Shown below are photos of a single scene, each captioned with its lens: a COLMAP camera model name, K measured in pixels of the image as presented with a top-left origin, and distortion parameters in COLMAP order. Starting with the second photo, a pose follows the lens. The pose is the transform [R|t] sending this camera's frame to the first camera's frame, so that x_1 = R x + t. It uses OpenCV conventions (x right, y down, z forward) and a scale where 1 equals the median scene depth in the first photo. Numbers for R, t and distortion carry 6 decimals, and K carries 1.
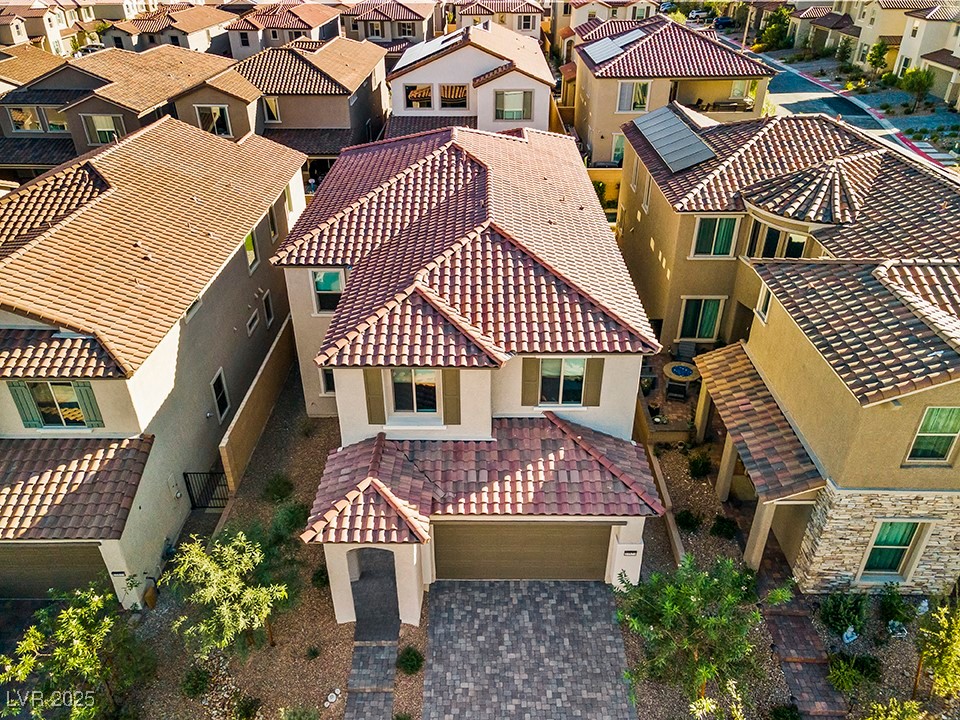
lens RADIAL K [[700.9, 0, 480.0], [0, 700.9, 360.0], [0, 0, 1]] dist [0.022908, 0.042581]
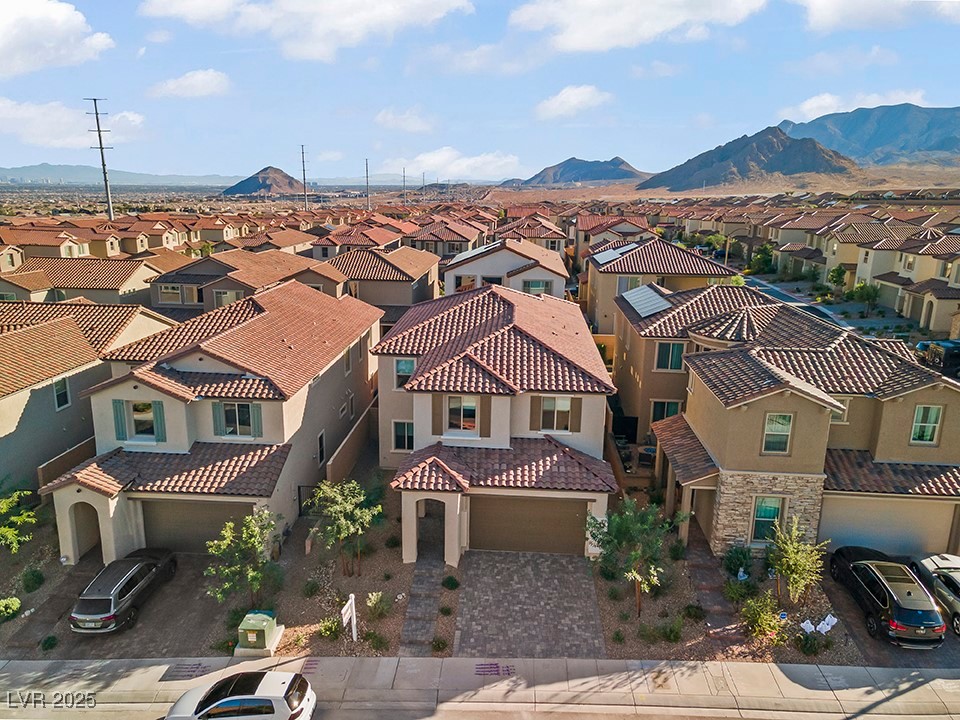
lens RADIAL K [[708.9, 0, 481.2], [0, 708.9, 363.9], [0, 0, 1]] dist [0.039029, 0.006572]
pose [[0.998442, 0.033662, -0.044510, 0.016651], [-0.045287, 0.954798, -0.293787, 0.395601], [0.032608, 0.295345, 0.954834, -0.553474]]
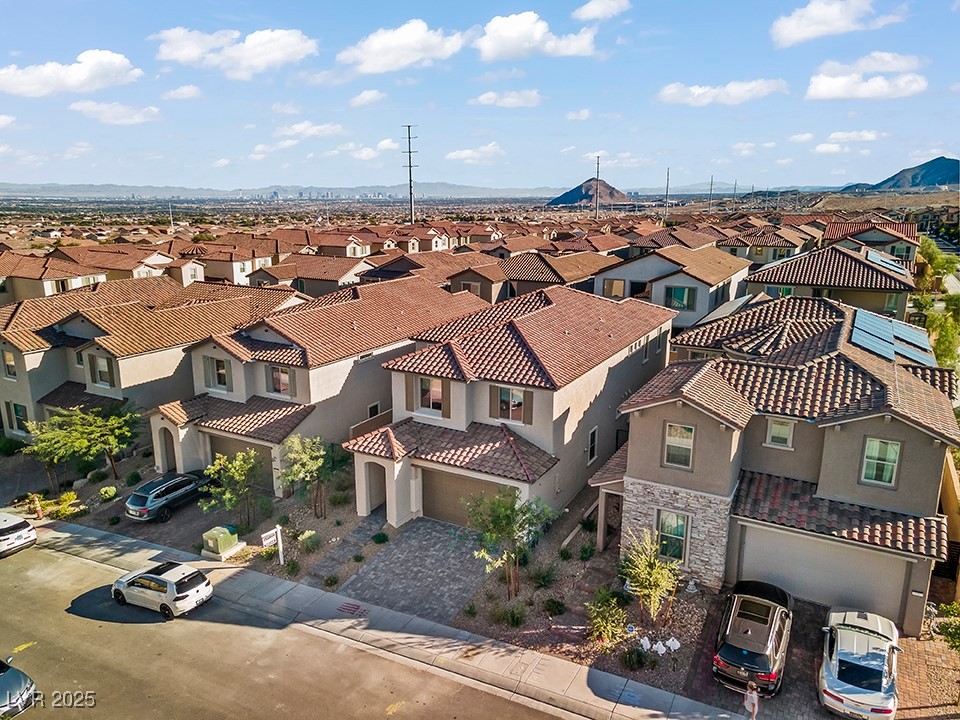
lens RADIAL K [[700.9, 0, 480.0], [0, 700.9, 360.0], [0, 0, 1]] dist [0.022908, 0.042581]
pose [[0.882901, 0.119057, -0.454215, 0.784643], [-0.251656, 0.936643, -0.243659, 0.350875], [0.396428, 0.329433, 0.856924, -0.478278]]
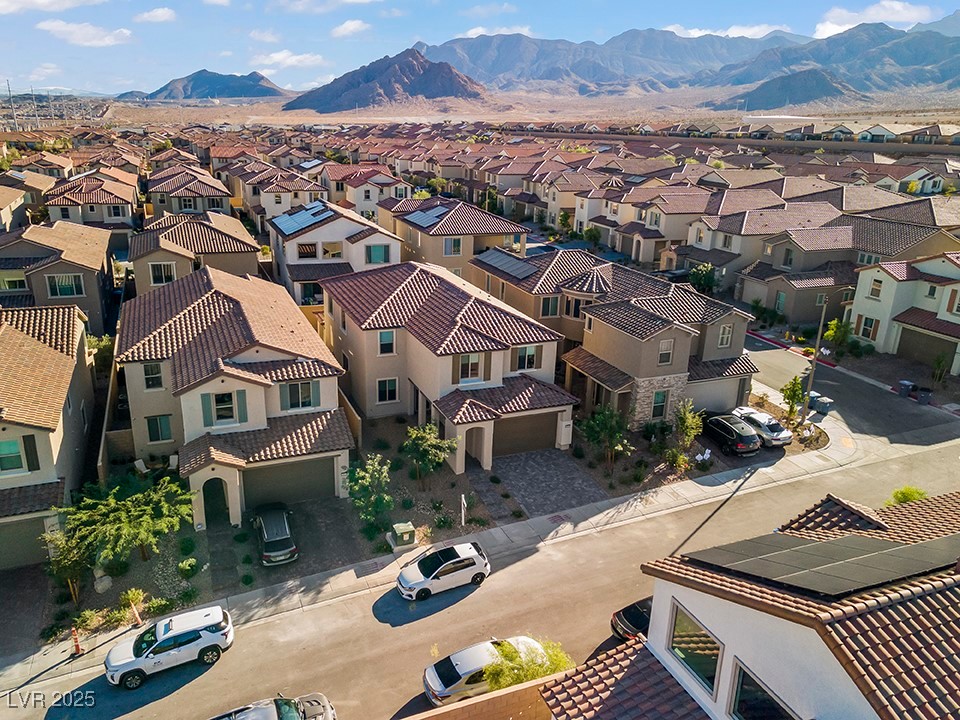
lens RADIAL K [[734.4, 0, 480.0], [0, 734.4, 360.0], [0, 0, 1]] dist [0.035460, 0.001154]
pose [[0.915779, -0.094339, 0.390446, -0.950760], [0.175756, 0.968151, -0.178309, 0.434346], [-0.361189, 0.231916, 0.903193, -1.098534]]
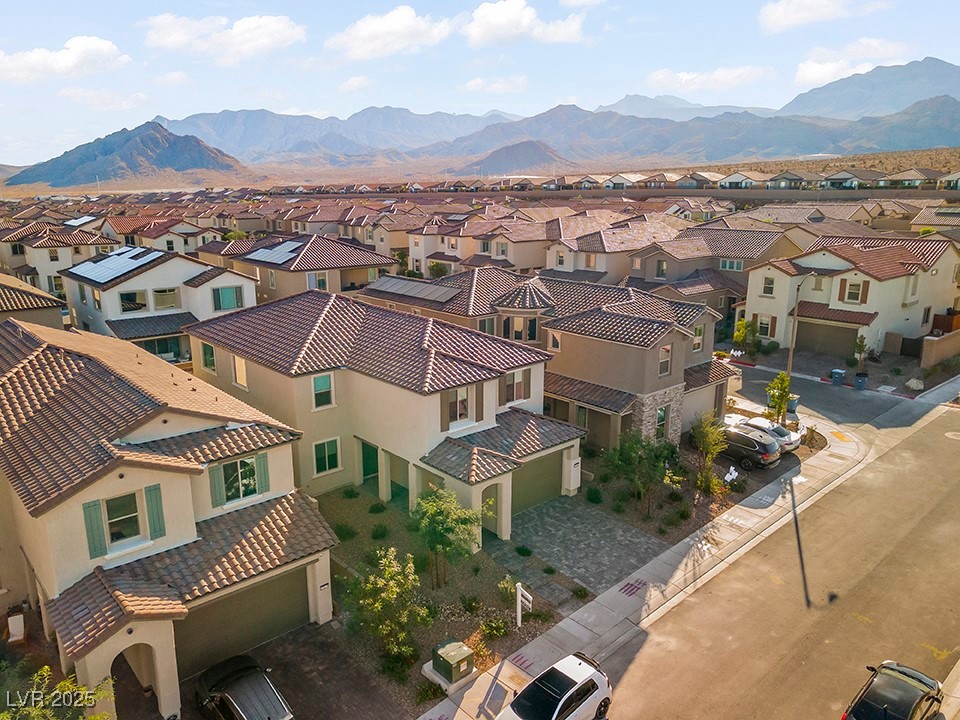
lens RADIAL K [[700.9, 0, 480.0], [0, 700.9, 360.0], [0, 0, 1]] dist [0.022908, 0.042581]
pose [[0.737415, -0.158061, 0.656686, -1.109217], [0.347580, 0.922425, -0.168287, 0.236973], [-0.579144, 0.352348, 0.735148, -0.291347]]
